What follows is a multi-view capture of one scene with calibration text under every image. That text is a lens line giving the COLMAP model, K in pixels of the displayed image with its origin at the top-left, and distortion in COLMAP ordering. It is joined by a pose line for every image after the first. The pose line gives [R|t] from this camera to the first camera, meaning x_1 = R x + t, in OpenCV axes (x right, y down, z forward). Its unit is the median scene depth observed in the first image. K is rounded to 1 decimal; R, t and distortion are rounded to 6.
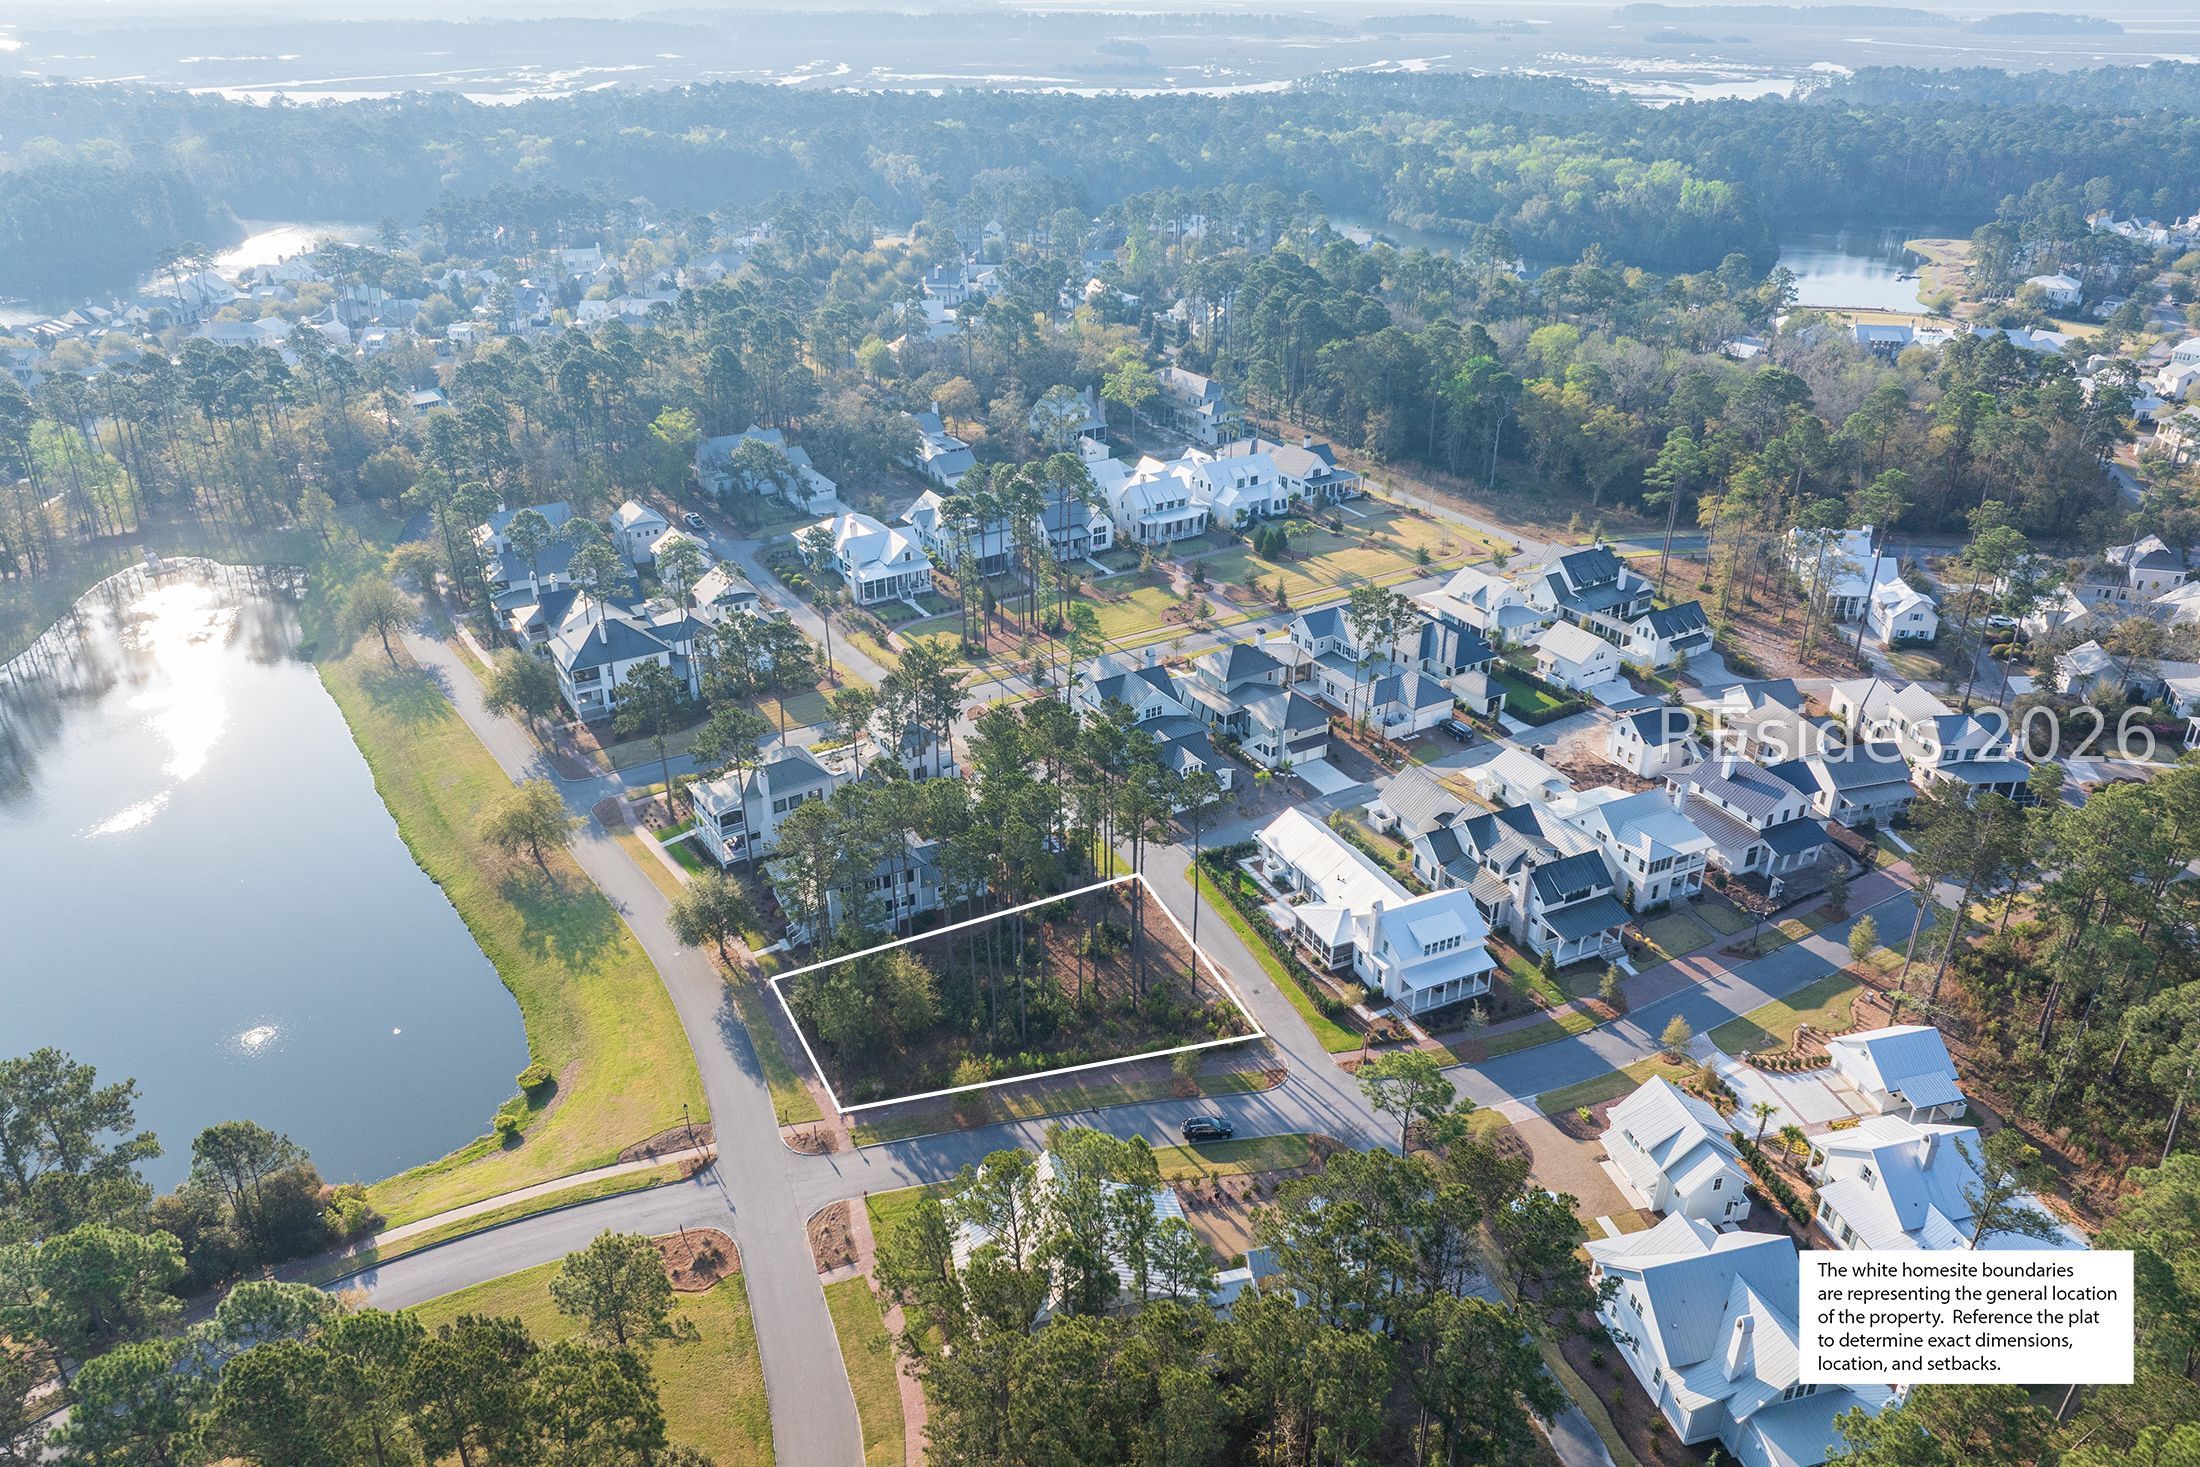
lens RADIAL K [[1538.8, 0, 1112.5], [0, 1538.8, 734.0], [0, 0, 1]] dist [-0.040170, 0.003964]
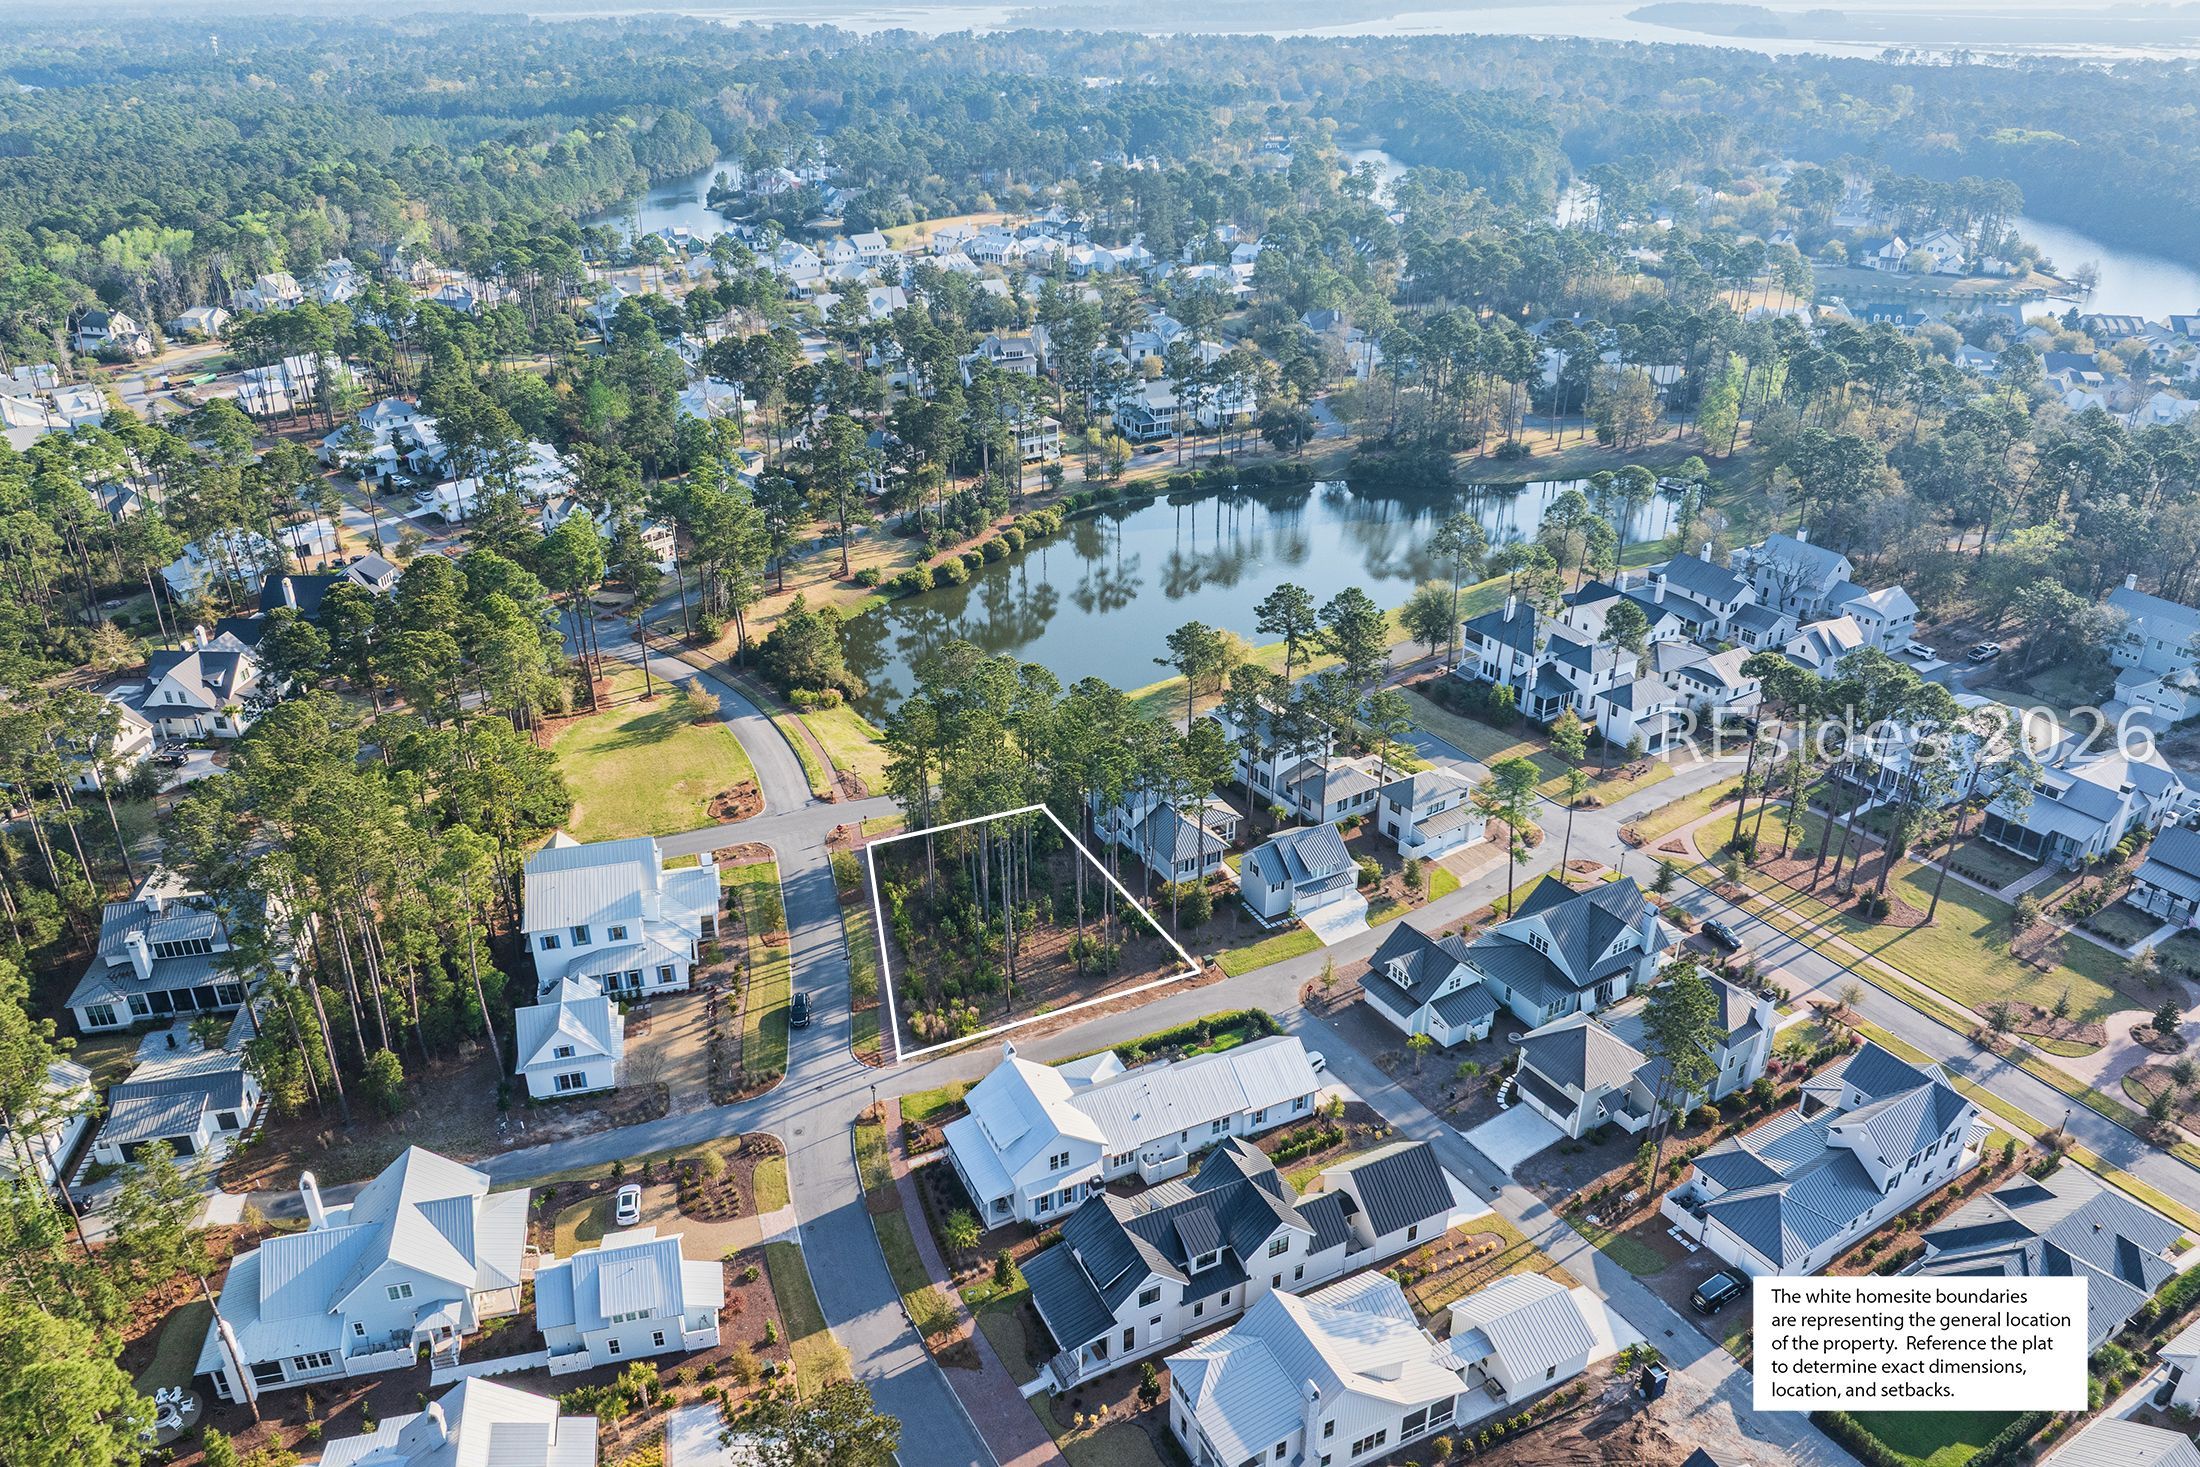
lens RADIAL K [[1538.8, 0, 1107.5], [0, 1538.8, 727.5], [0, 0, 1]] dist [-0.040170, 0.003964]
pose [[0.001111, 0.440844, -0.897583, 0.592184], [-0.441160, 0.805733, 0.395186, -0.273660], [0.897428, 0.395539, 0.195377, 0.546221]]
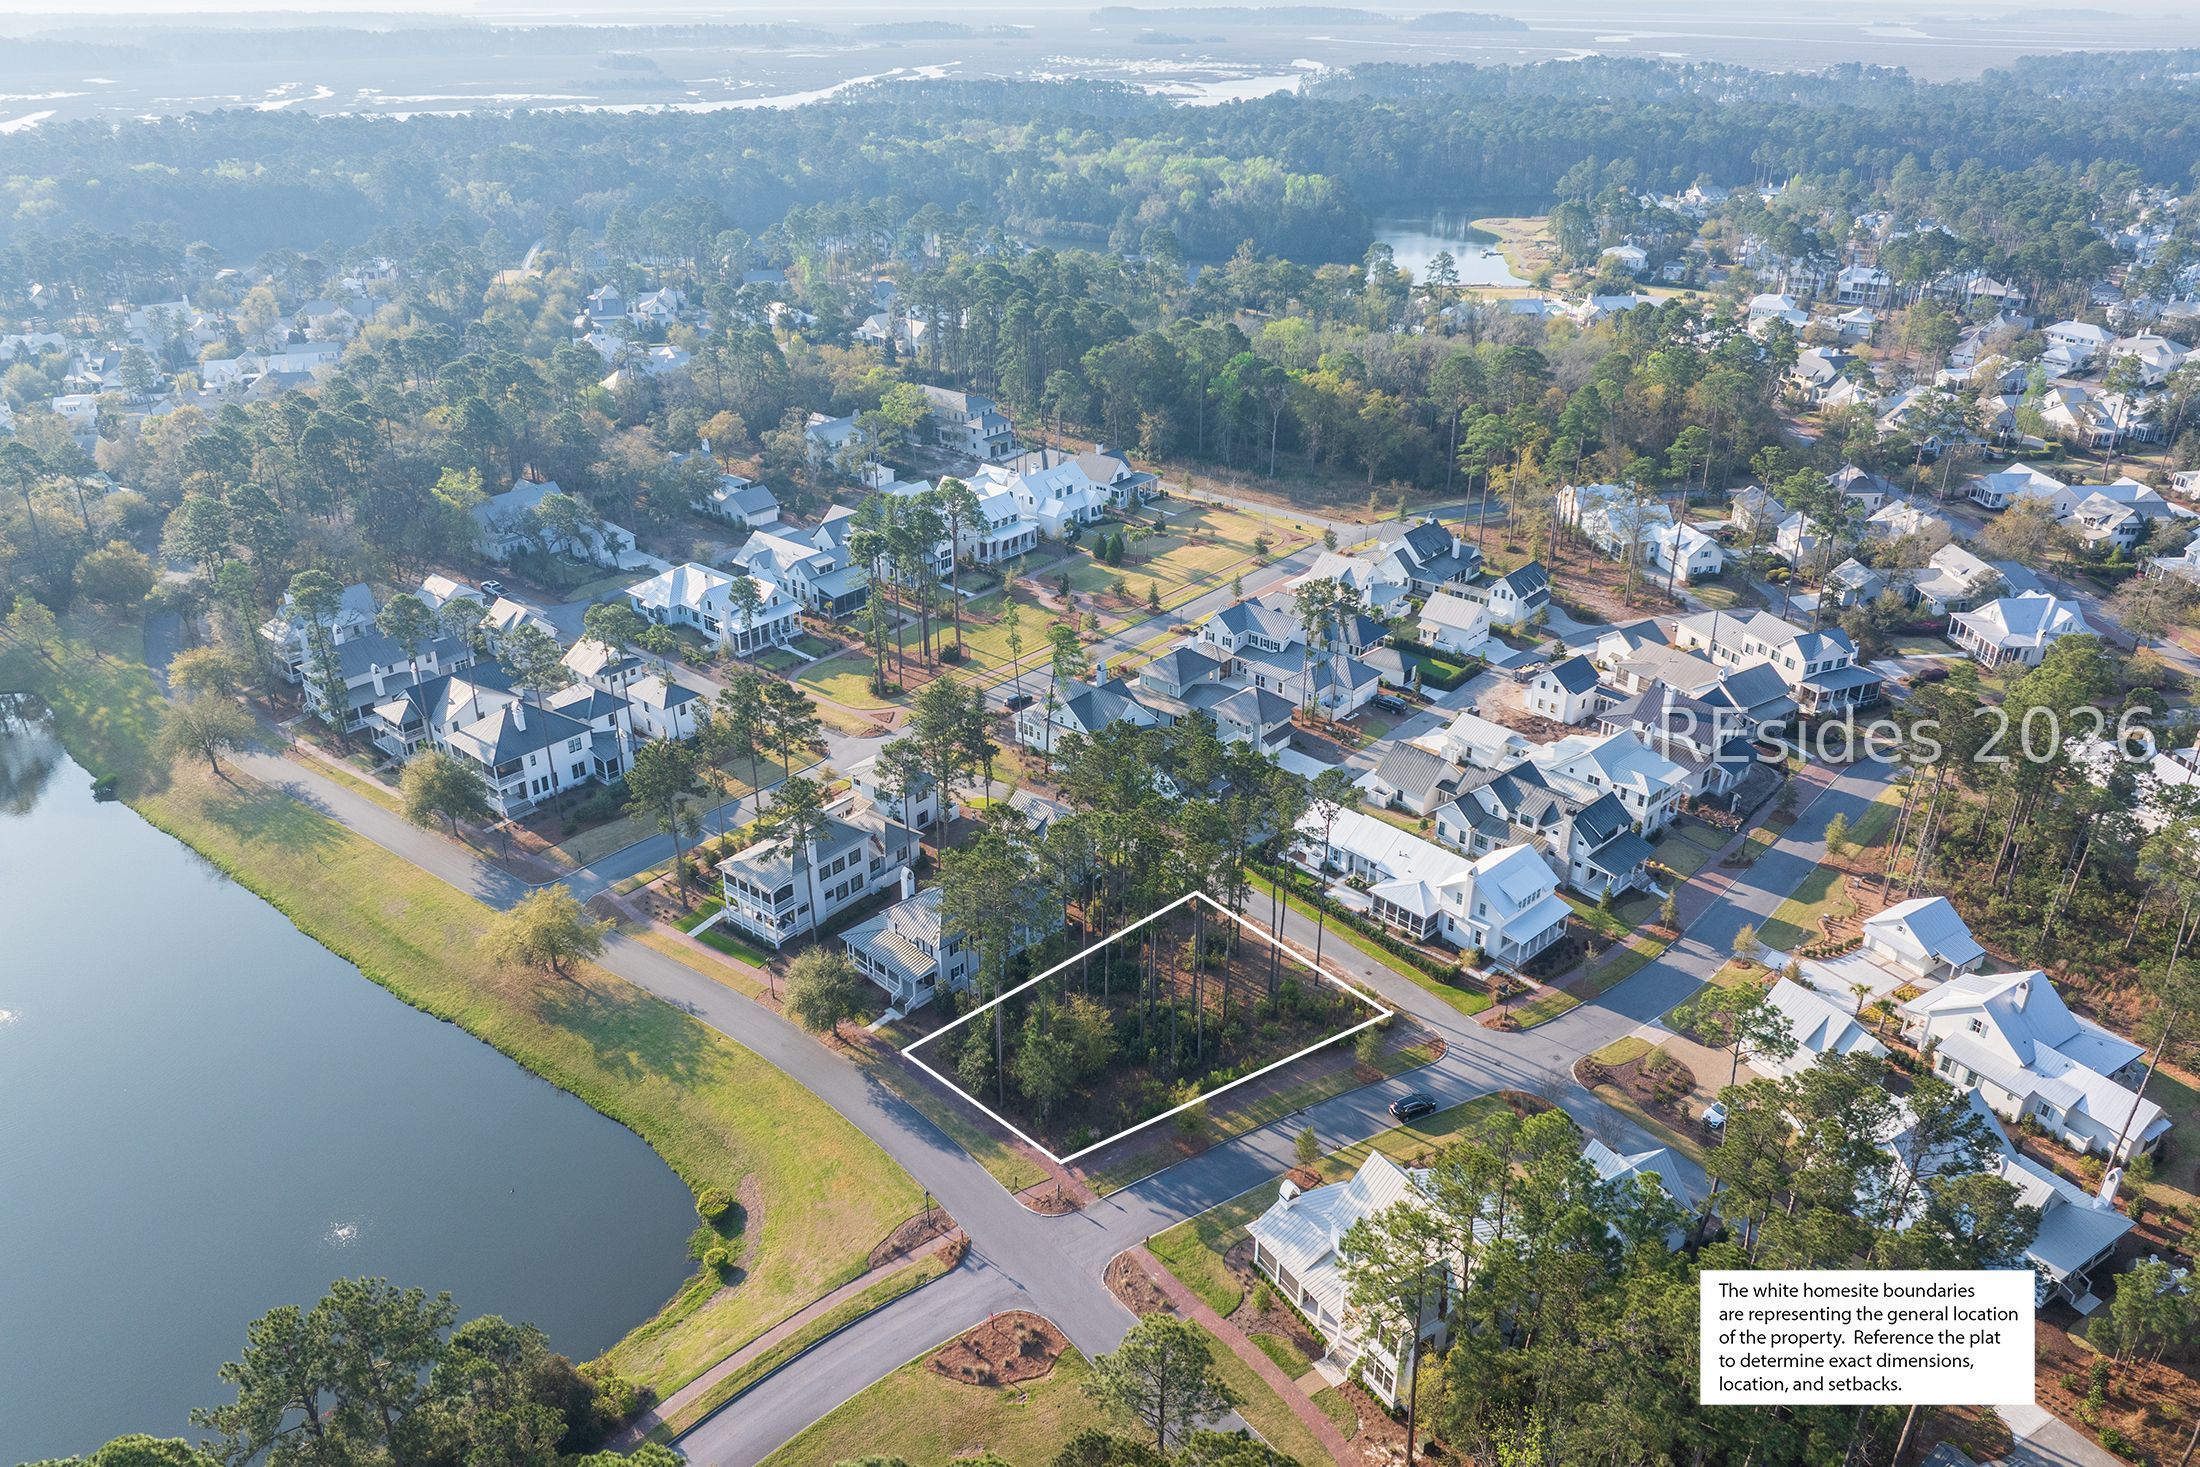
lens RADIAL K [[1538.8, 0, 1110.6], [0, 1538.8, 729.3], [0, 0, 1]] dist [-0.040170, 0.003964]
pose [[0.951215, -0.133859, 0.277976, -0.236118], [0.135693, 0.990669, 0.012724, -0.022942], [-0.277086, 0.025616, 0.960504, 0.030385]]
